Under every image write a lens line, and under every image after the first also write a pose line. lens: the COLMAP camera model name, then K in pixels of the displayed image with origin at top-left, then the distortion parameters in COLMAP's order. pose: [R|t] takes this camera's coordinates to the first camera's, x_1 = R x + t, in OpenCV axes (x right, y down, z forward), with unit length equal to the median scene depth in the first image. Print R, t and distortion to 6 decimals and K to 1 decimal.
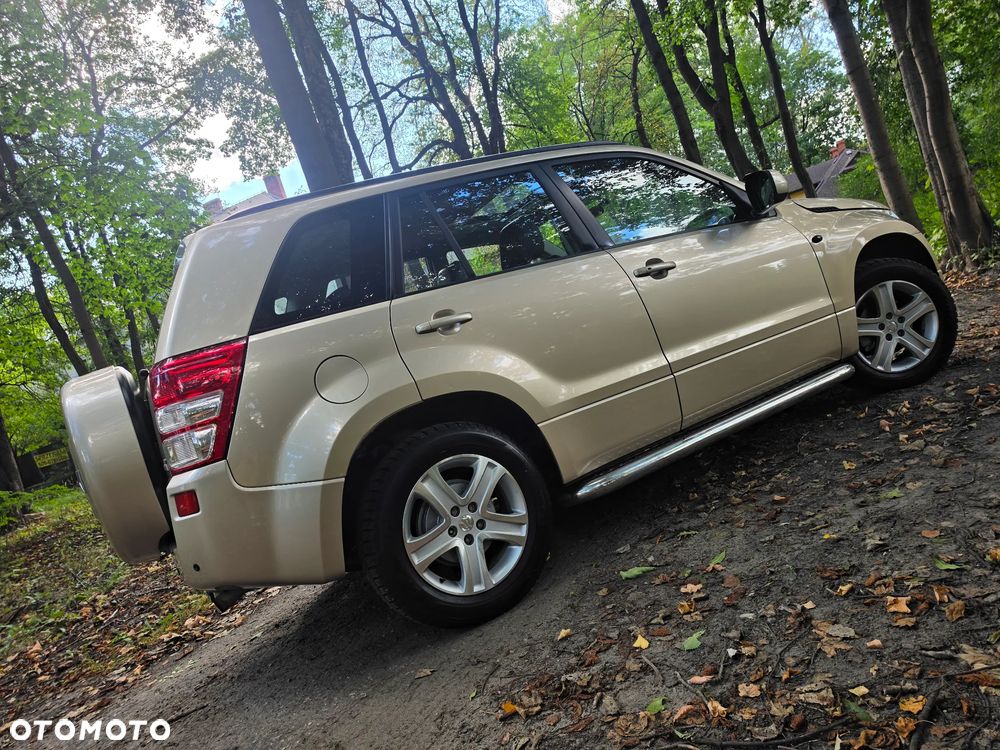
lens RADIAL K [[683.4, 0, 496.6], [0, 683.4, 378.0], [0, 0, 1]] dist [0.065952, -0.081260]
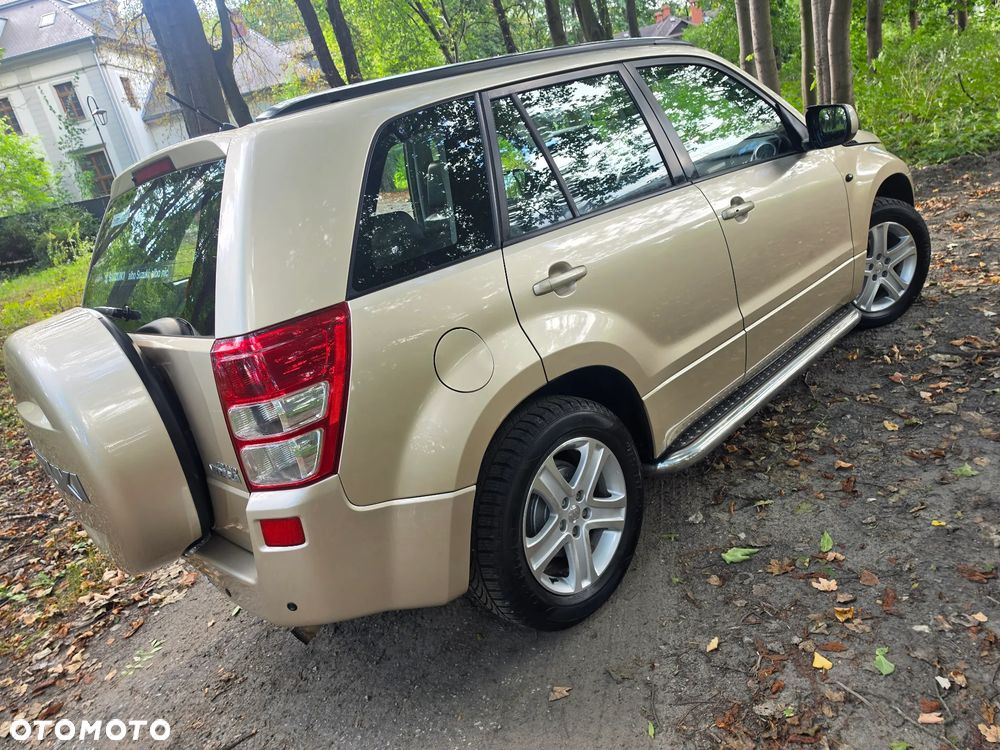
lens RADIAL K [[683.4, 0, 496.6], [0, 683.4, 378.0], [0, 0, 1]] dist [0.065952, -0.081260]
pose [[0.959032, 0.002833, 0.283284, -0.389711], [-0.063829, 0.976400, 0.206323, -0.133839], [-0.276014, -0.215952, 0.936579, 0.242803]]
